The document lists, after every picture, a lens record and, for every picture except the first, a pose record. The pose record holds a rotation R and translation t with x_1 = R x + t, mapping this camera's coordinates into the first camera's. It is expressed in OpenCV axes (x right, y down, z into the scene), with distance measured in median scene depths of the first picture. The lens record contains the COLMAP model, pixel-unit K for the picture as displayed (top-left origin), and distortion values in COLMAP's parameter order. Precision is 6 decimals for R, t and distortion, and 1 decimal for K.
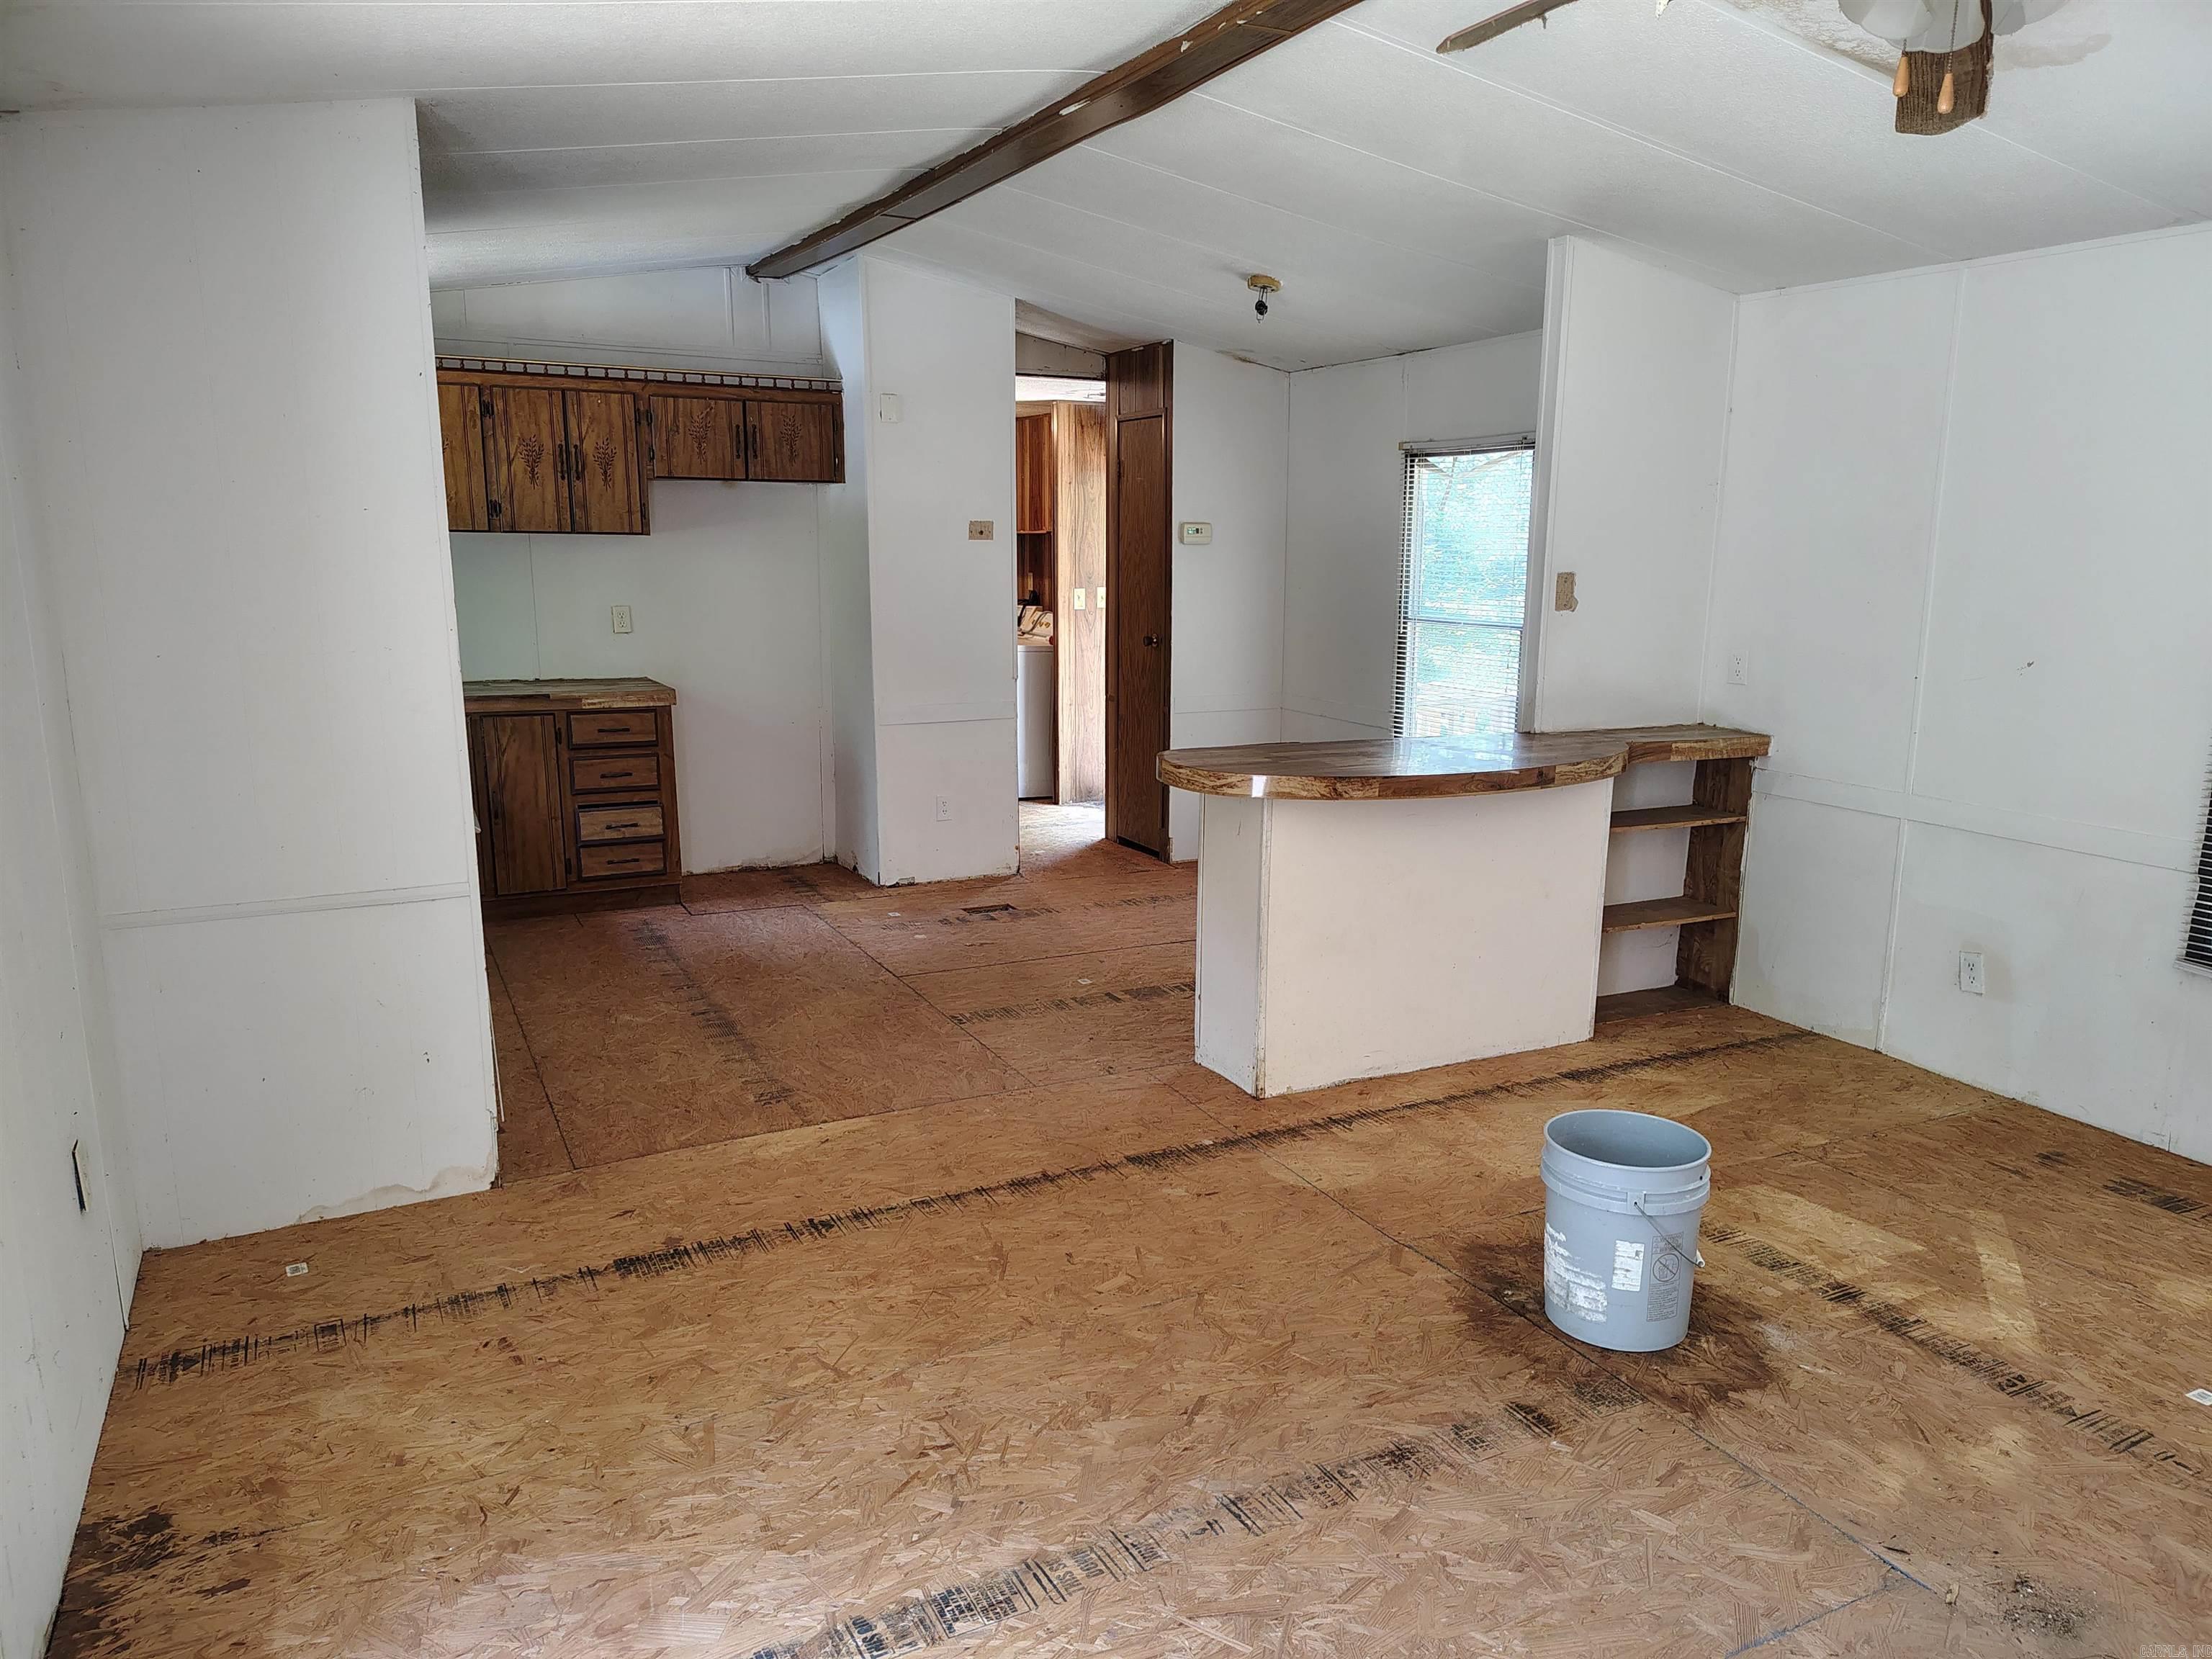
lens RADIAL K [[1522.5, 0, 1120.3], [0, 1522.5, 839.2], [0, 0, 1]] dist [0.034465, -0.040446]
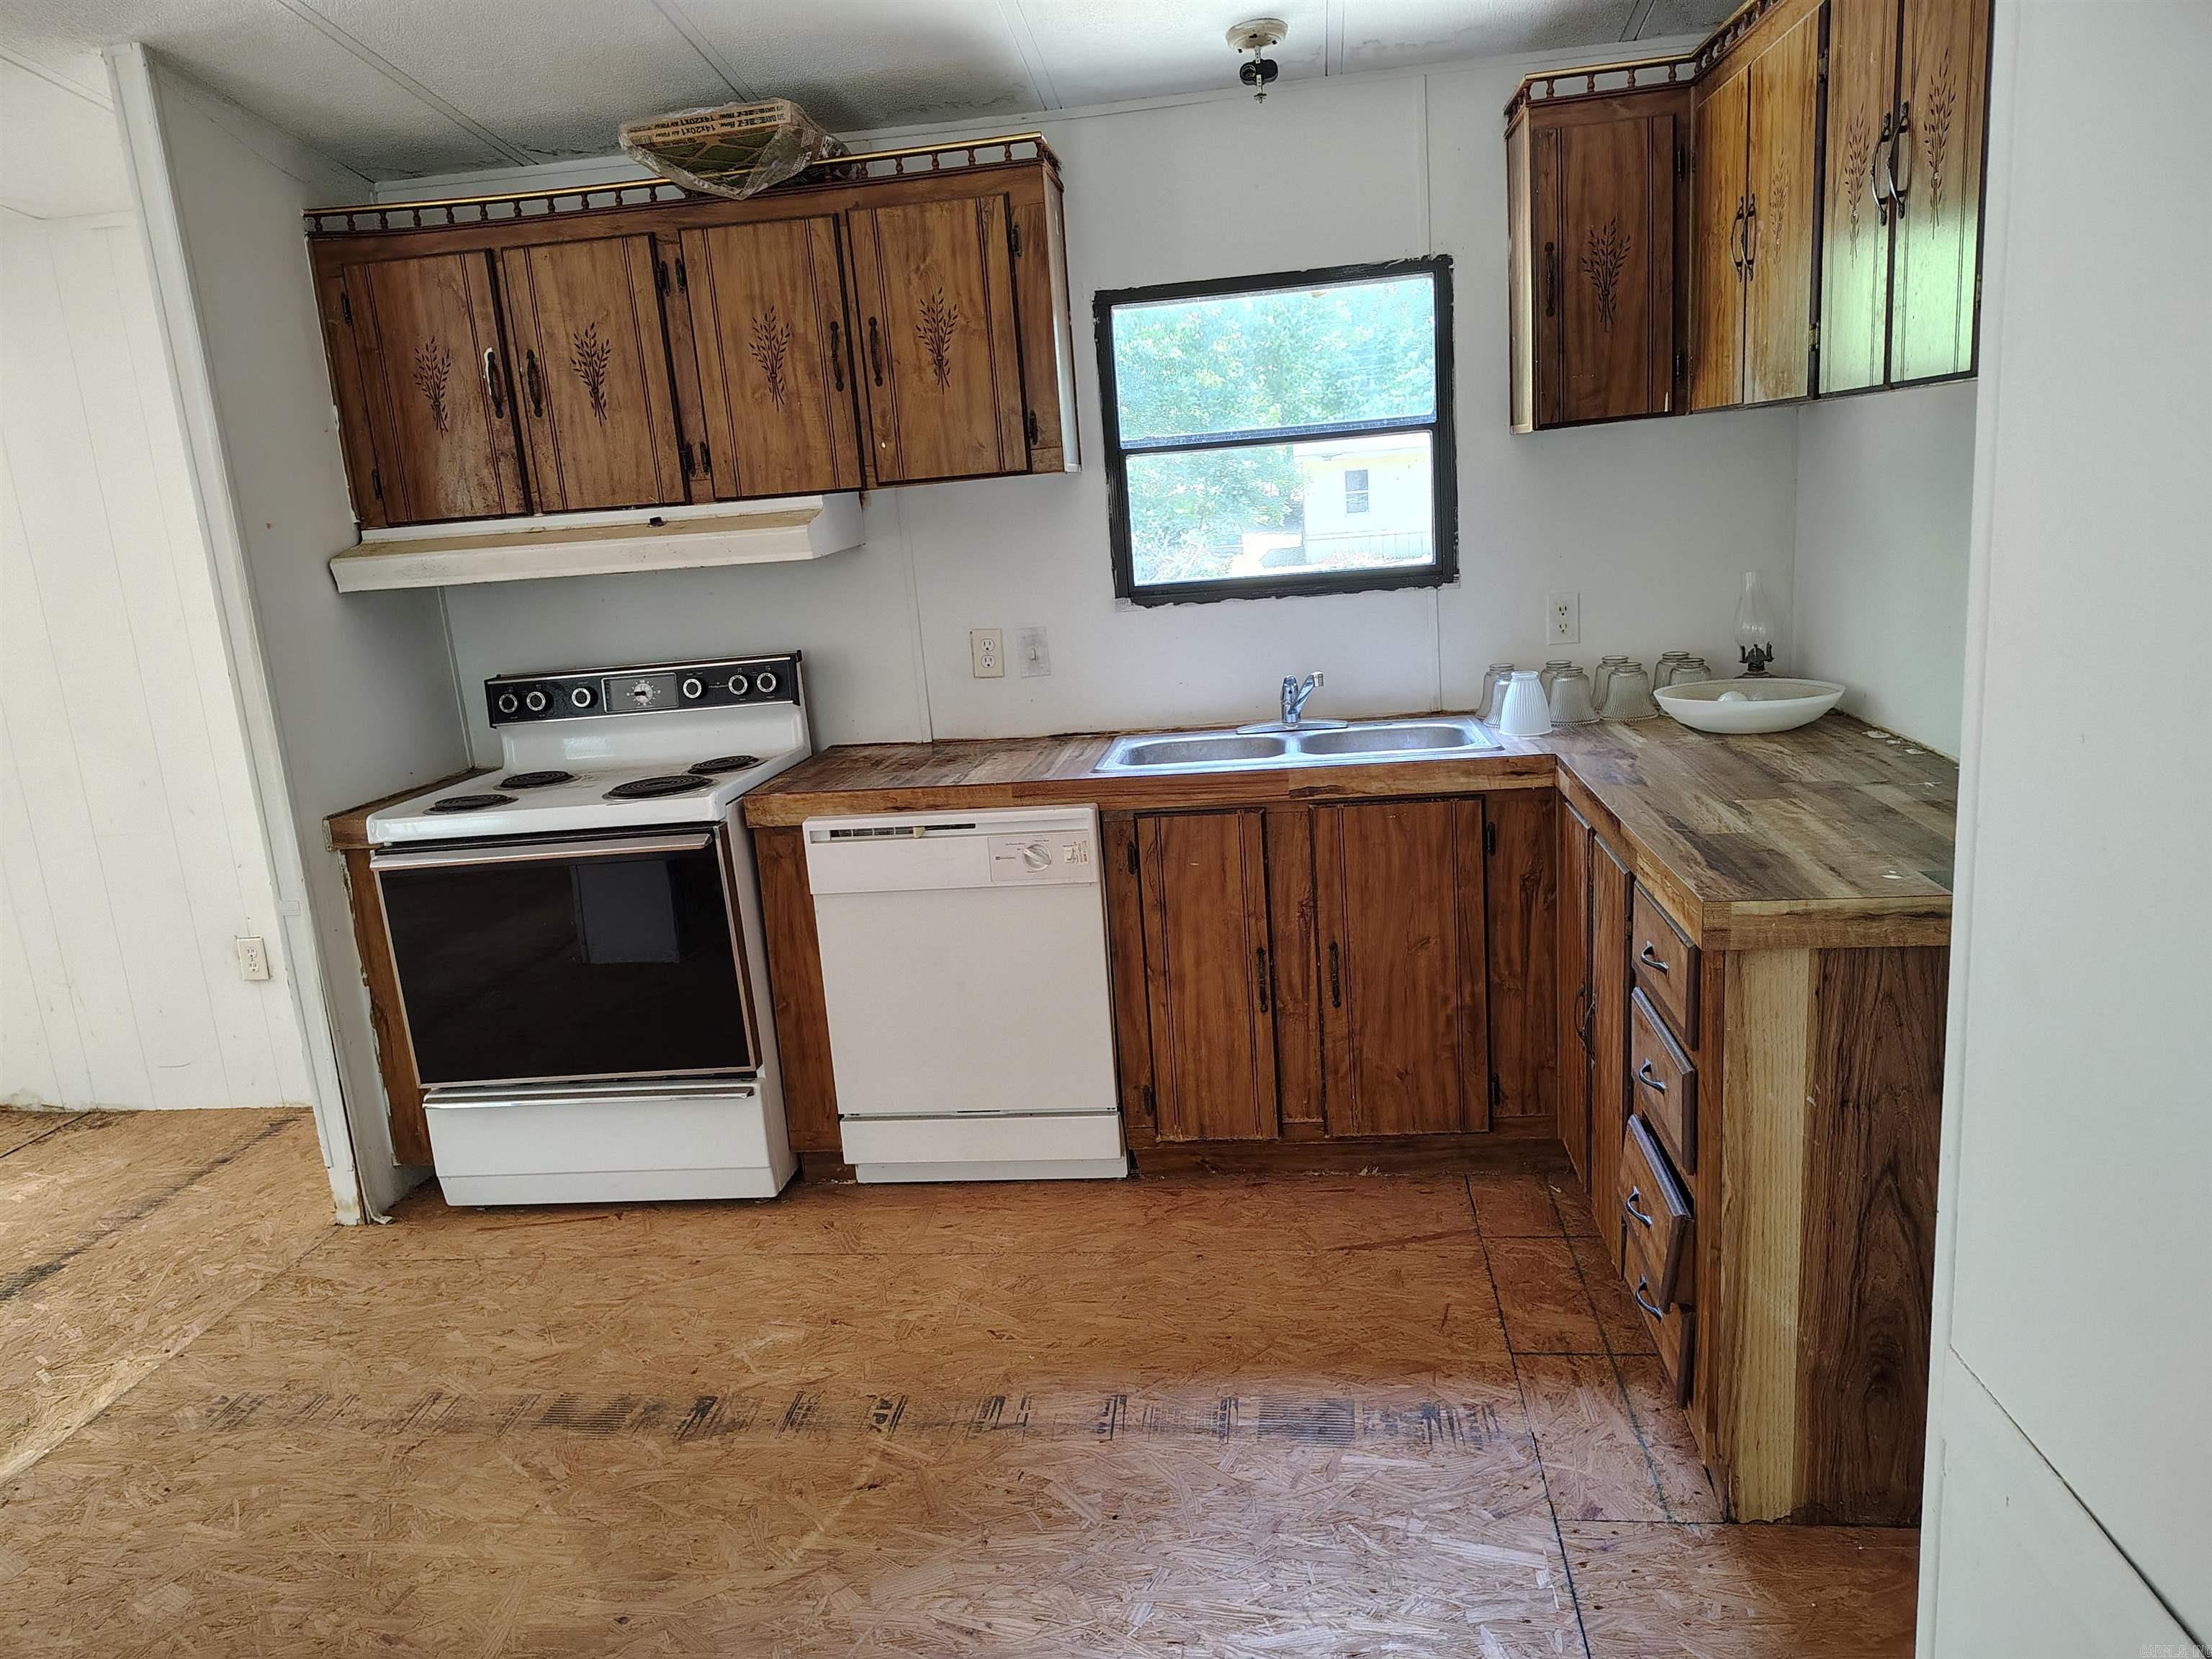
lens RADIAL K [[1522.5, 0, 1126.7], [0, 1522.5, 839.9], [0, 0, 1]] dist [0.034465, -0.040446]
pose [[-0.539520, 0.226063, -0.811057, 0.029866], [-0.097611, 0.939993, 0.326932, -0.244233], [0.836296, 0.255555, -0.485079, 1.261841]]
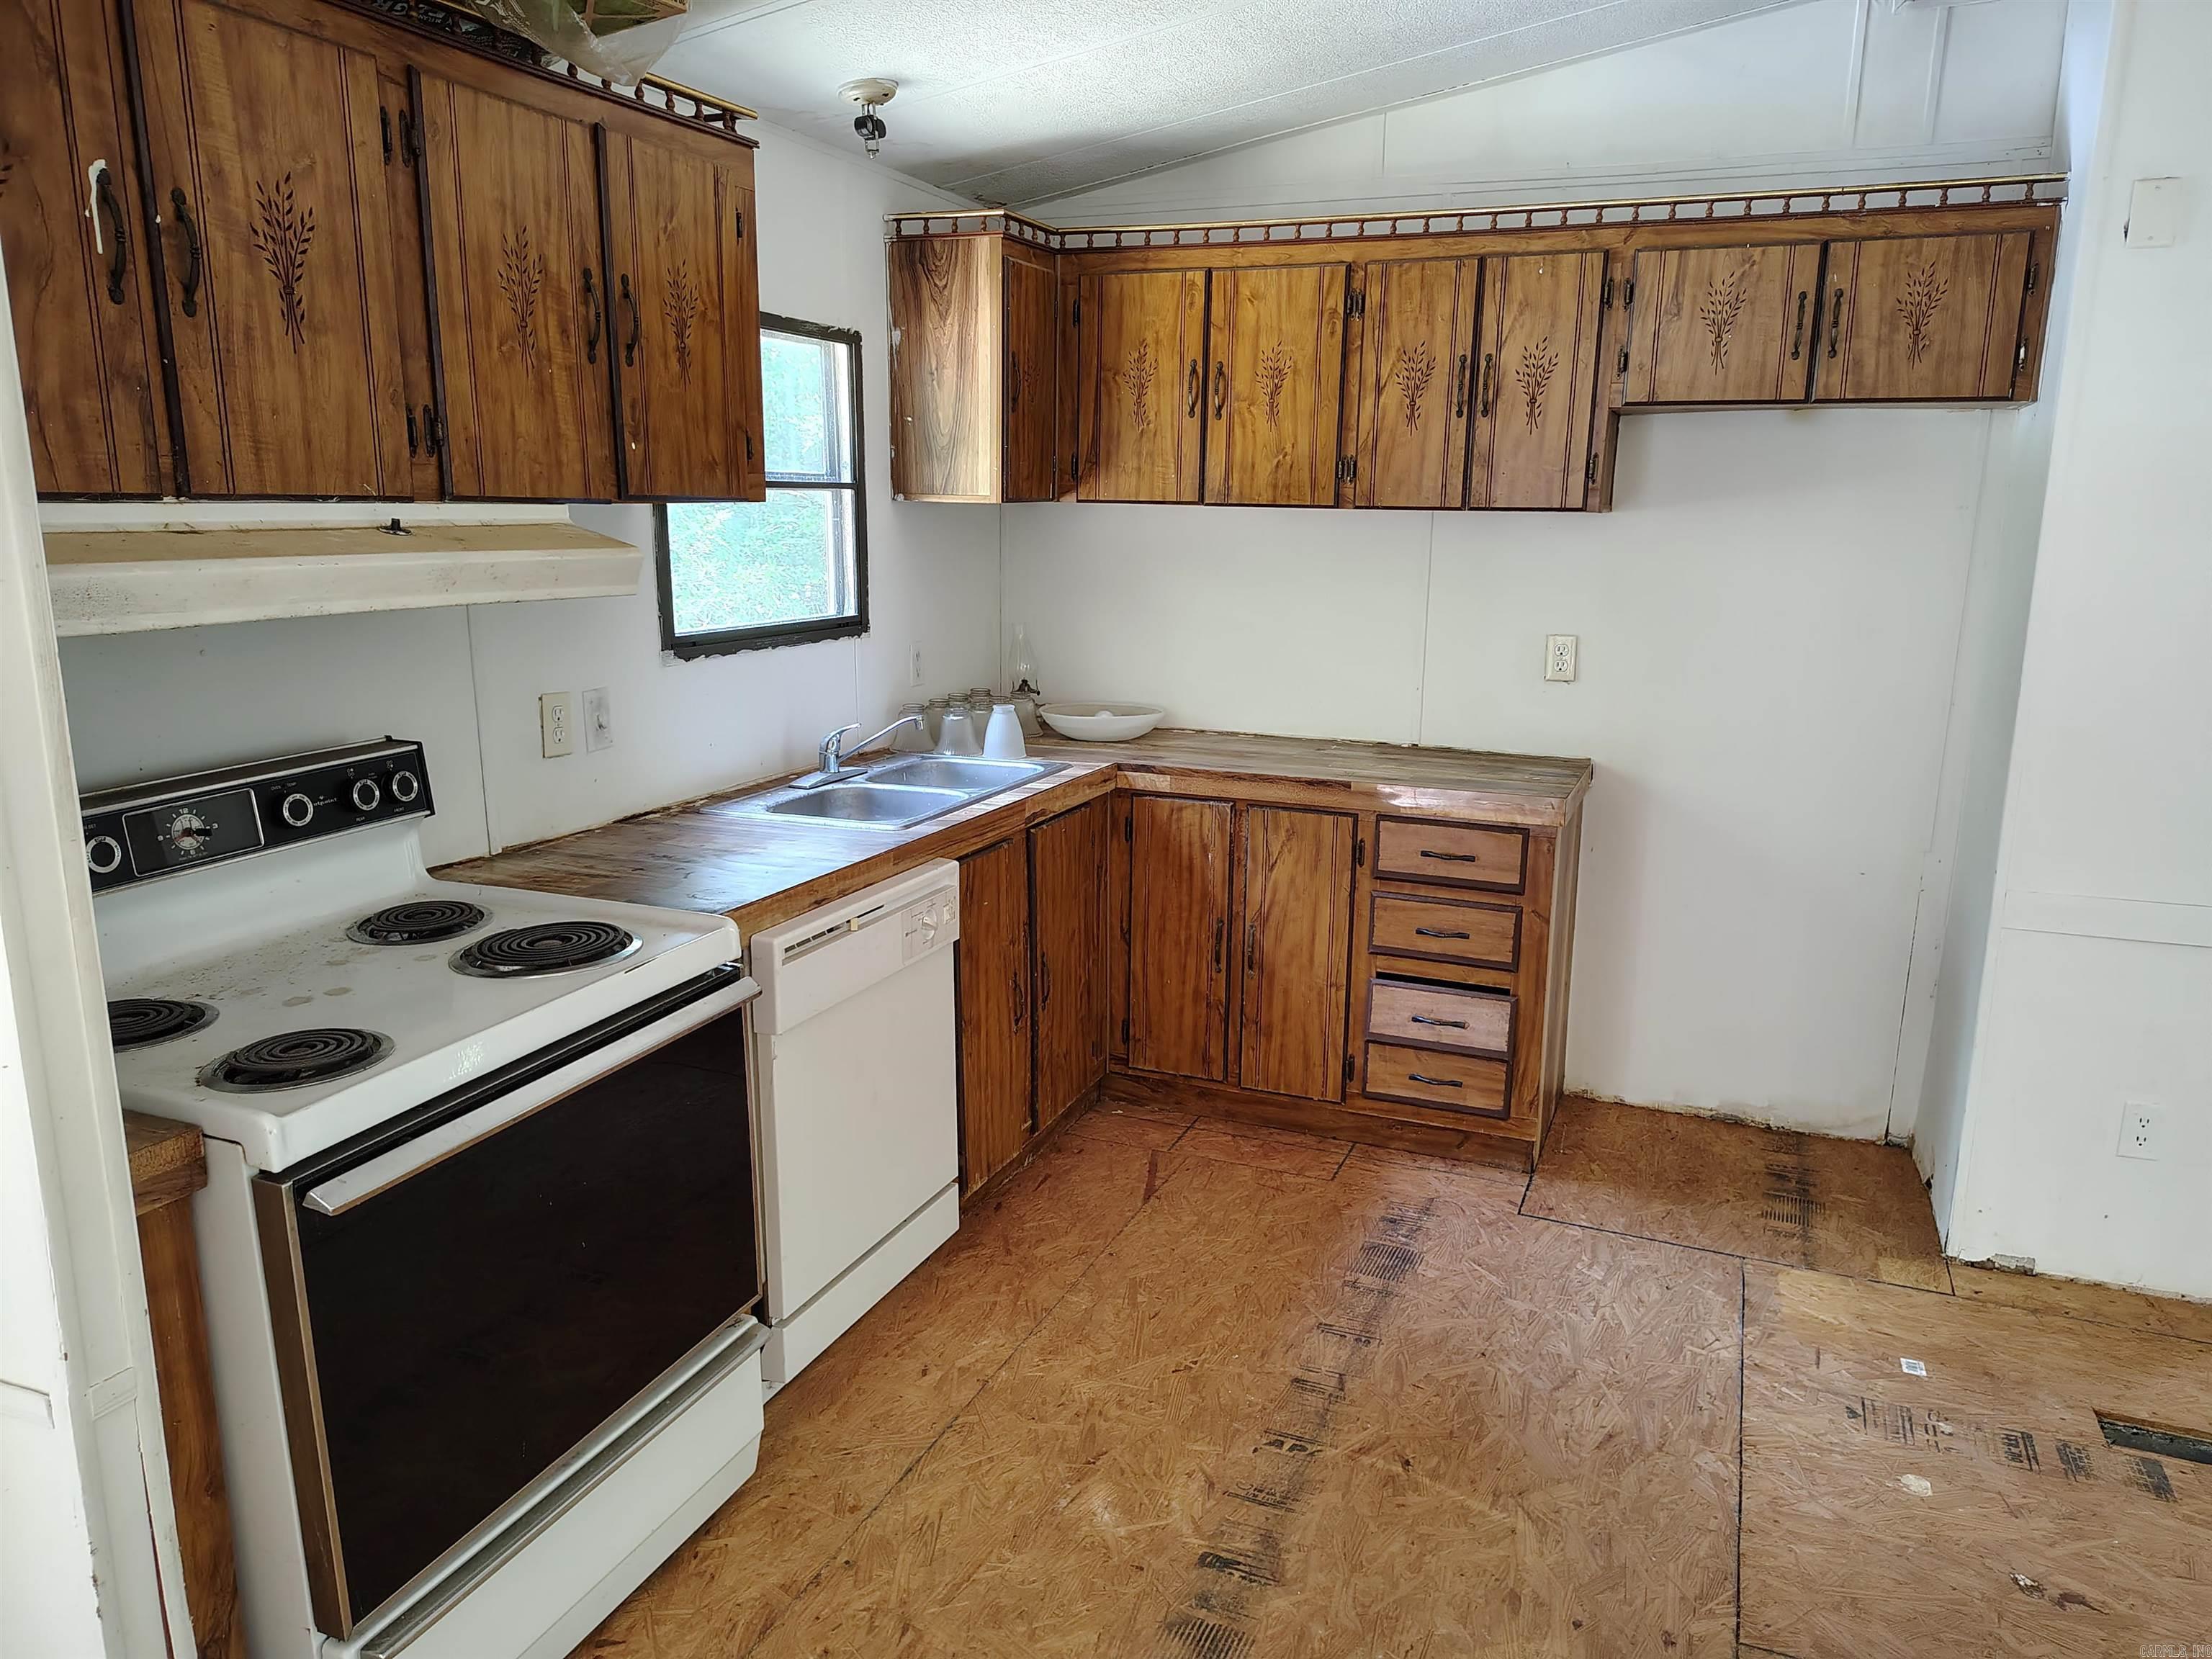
lens RADIAL K [[1522.5, 0, 1109.5], [0, 1522.5, 842.1], [0, 0, 1]] dist [0.034465, -0.040446]
pose [[0.652825, 0.164652, -0.739398, 0.004491], [-0.157987, 0.984221, 0.079682, -0.120474], [0.740850, 0.064797, 0.668537, 0.625189]]
